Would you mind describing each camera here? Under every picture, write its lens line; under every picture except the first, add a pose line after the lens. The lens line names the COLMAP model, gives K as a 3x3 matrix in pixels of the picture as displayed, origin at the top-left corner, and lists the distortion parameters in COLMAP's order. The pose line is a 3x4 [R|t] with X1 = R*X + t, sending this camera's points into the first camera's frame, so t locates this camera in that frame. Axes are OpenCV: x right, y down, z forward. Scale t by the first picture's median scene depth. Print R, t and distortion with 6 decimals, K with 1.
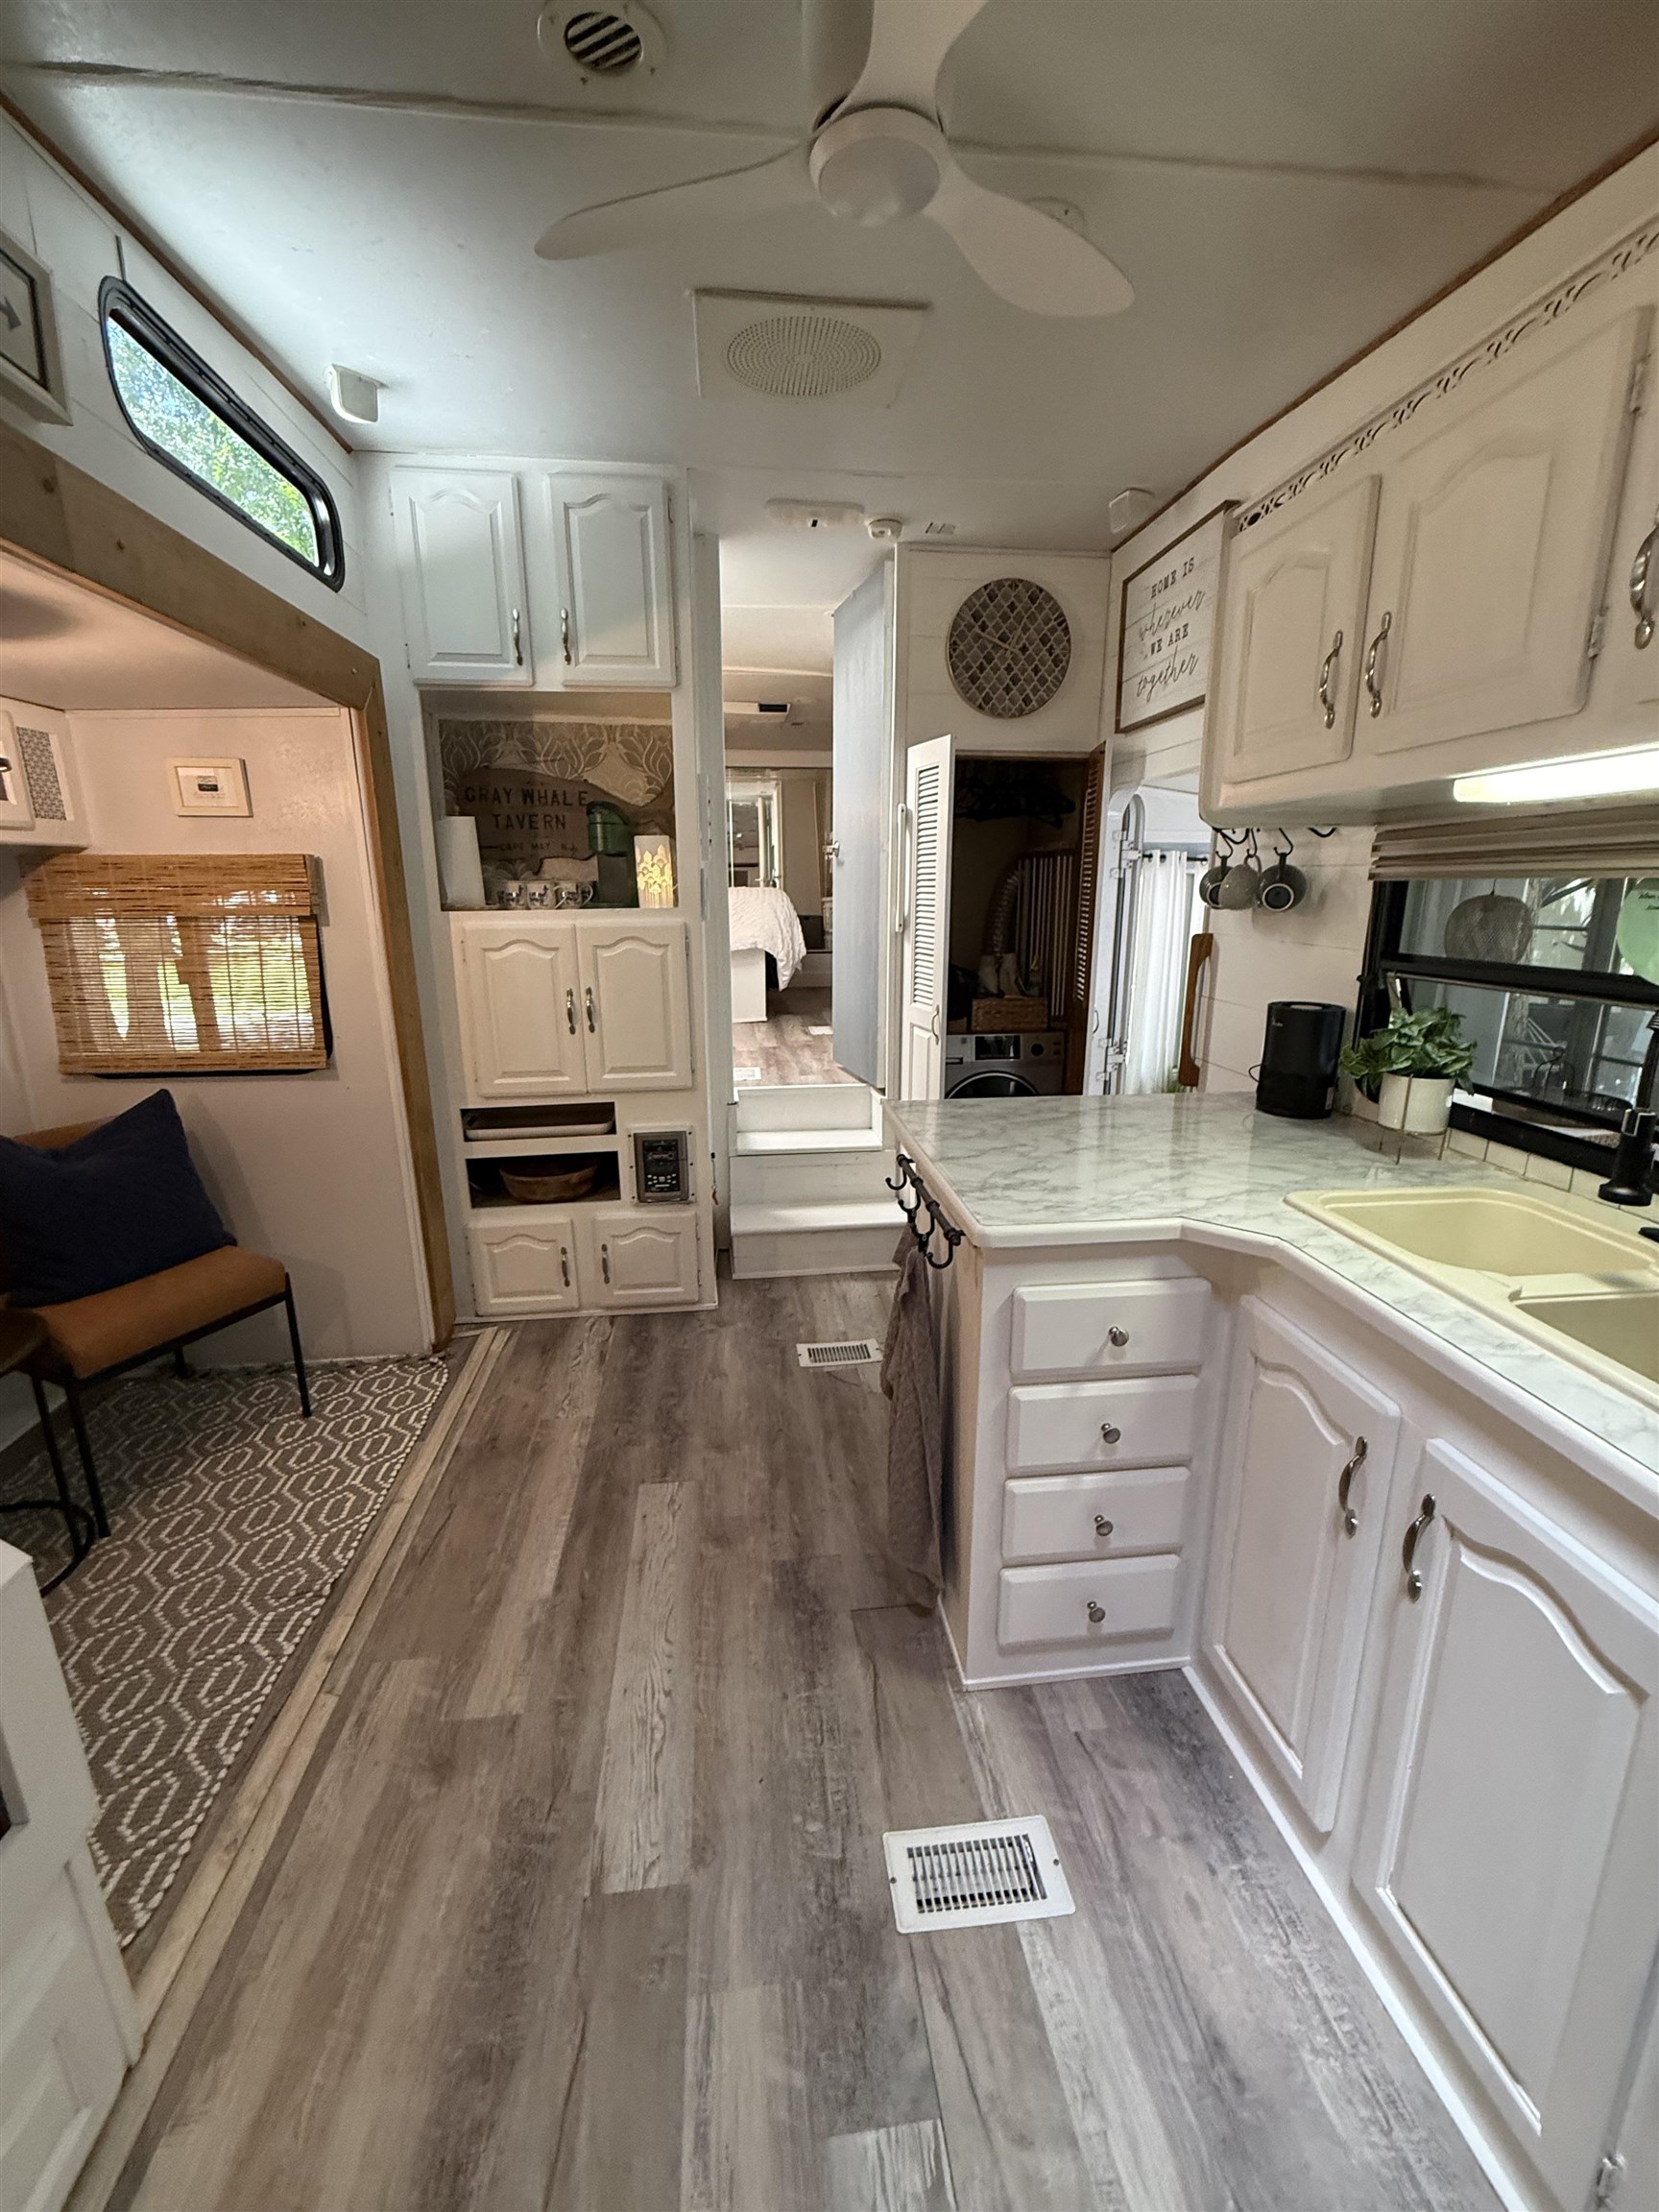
lens RADIAL K [[881.3, 0, 834.5], [0, 881.3, 1102.8], [0, 0, 1]] dist [0.003482, -0.000092]
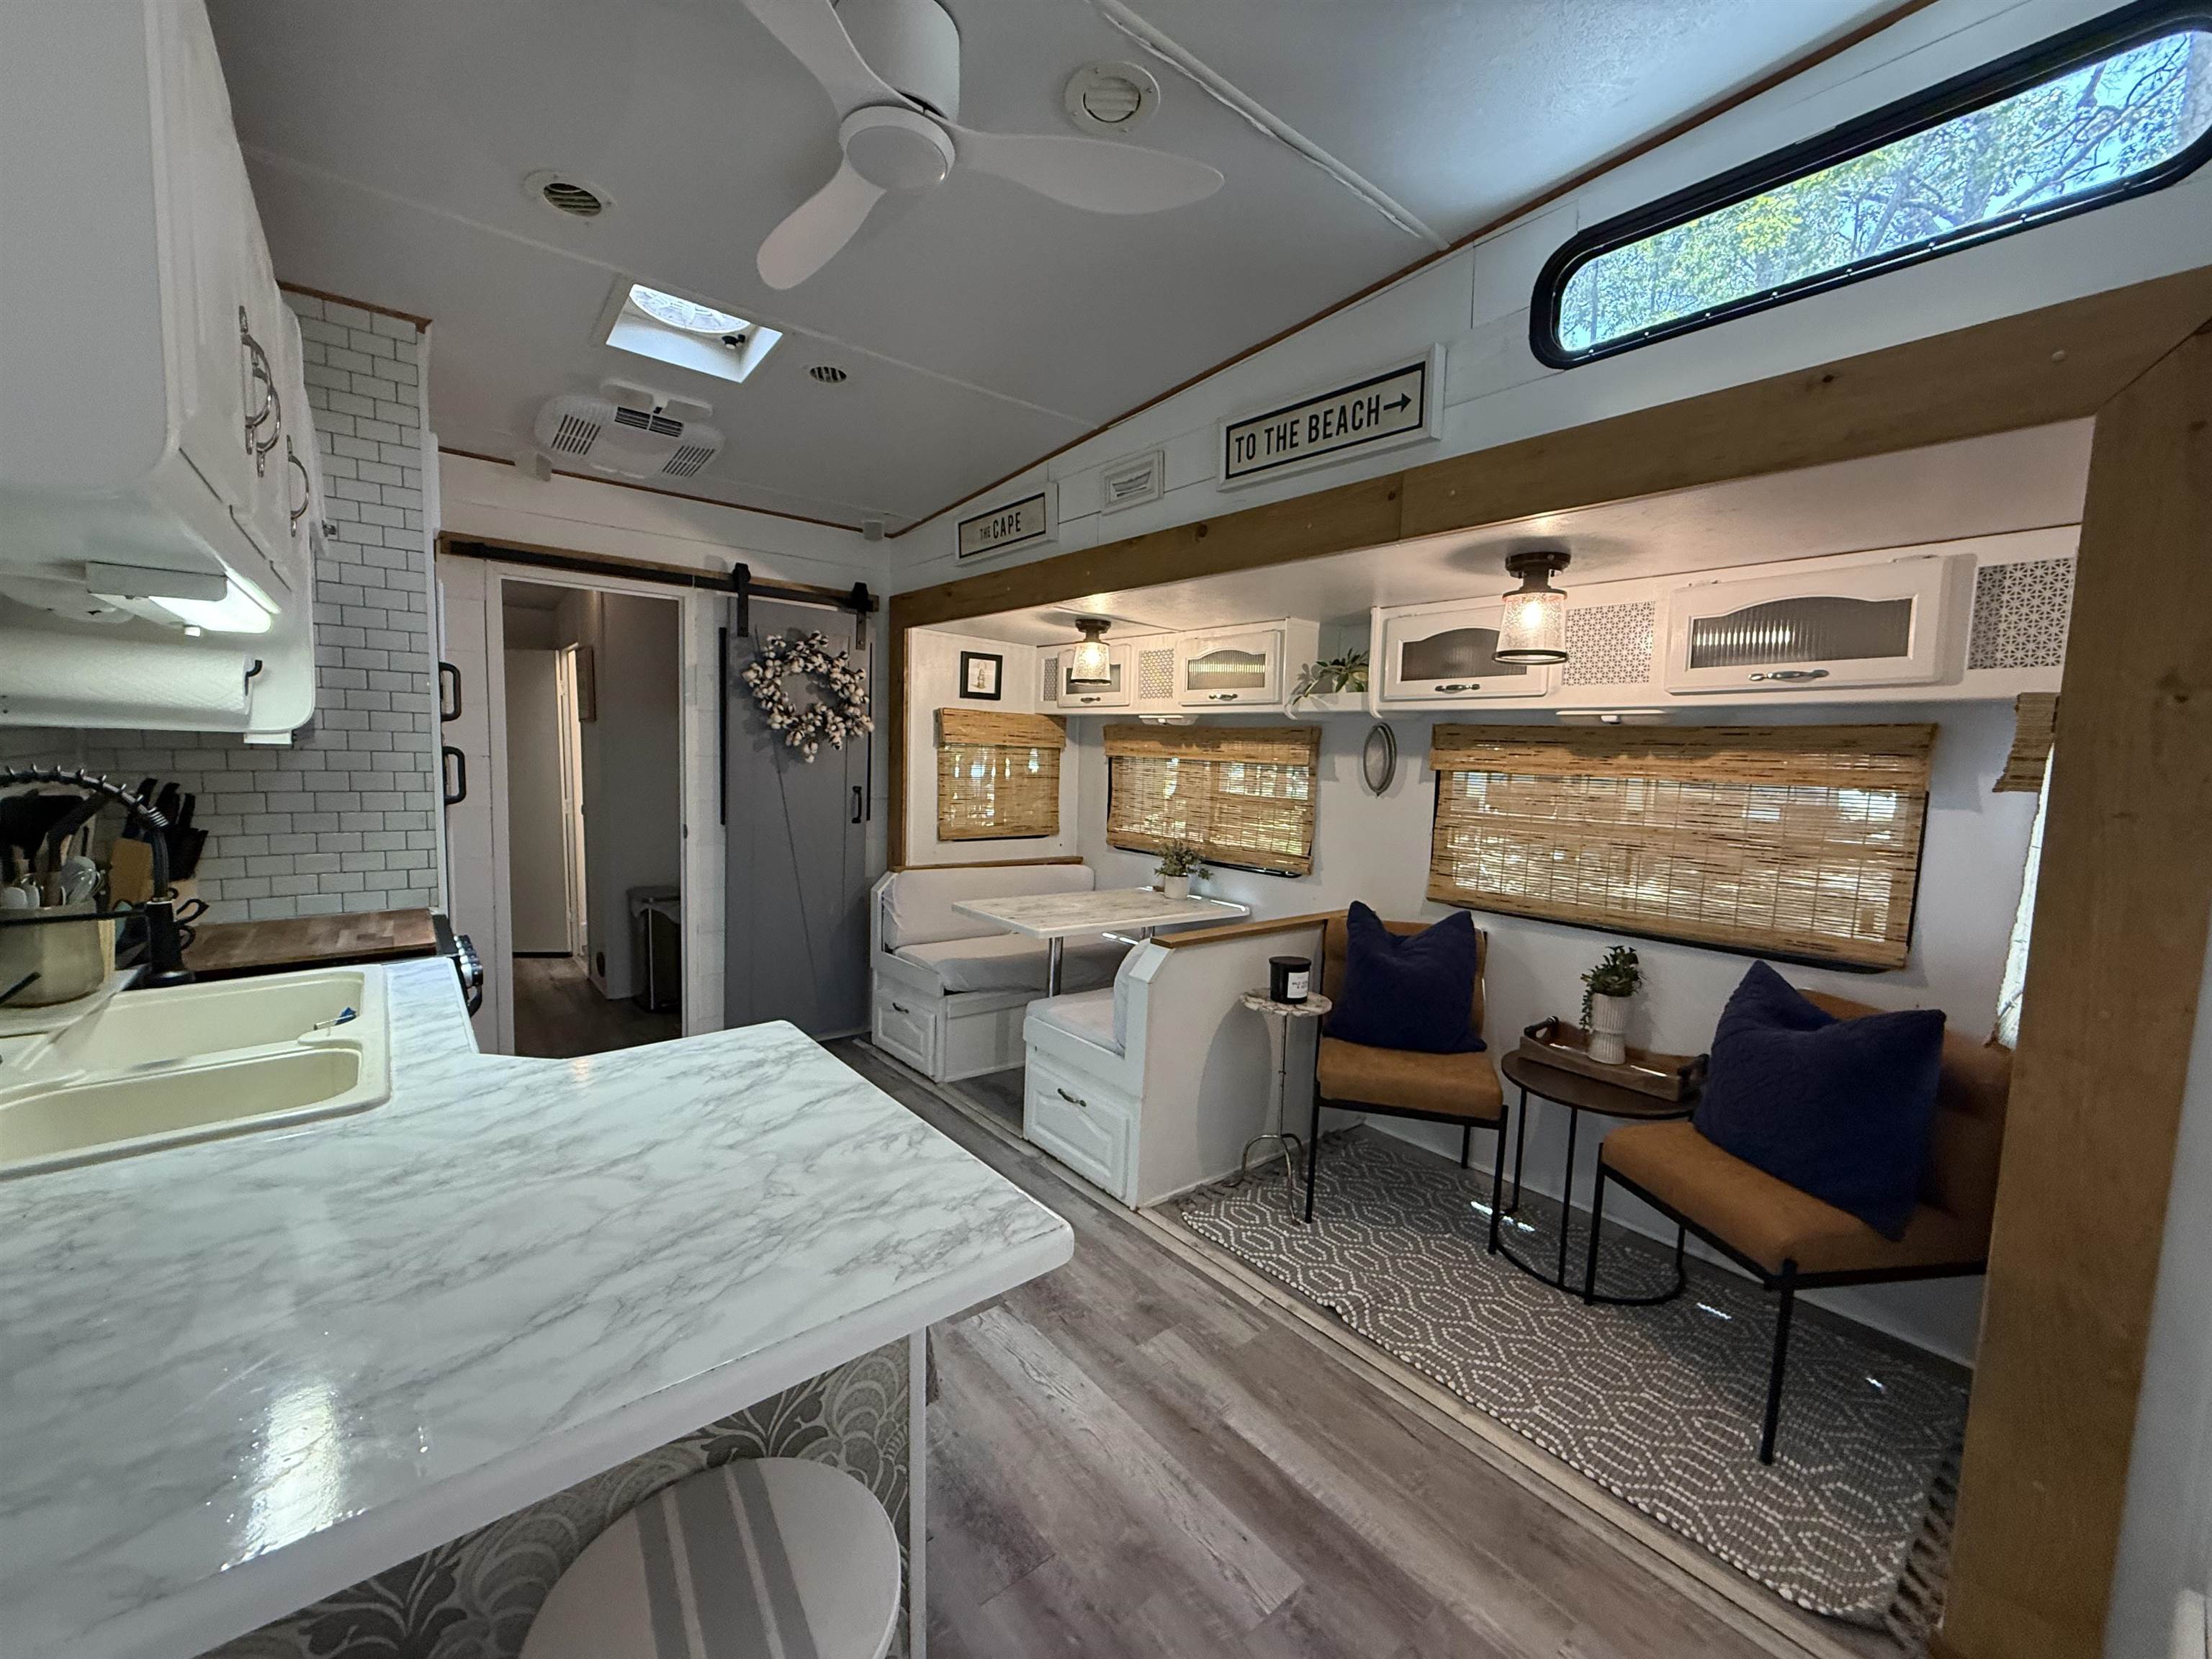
lens RADIAL K [[881.3, 0, 1093.0], [0, 881.3, 829.7], [0, 0, 1]] dist [0.003482, -0.000092]
pose [[-0.853223, 0.035569, -0.520332, 0.288384], [-0.146481, 0.941171, 0.304532, -0.340192], [0.500553, 0.336052, -0.797819, 1.424933]]
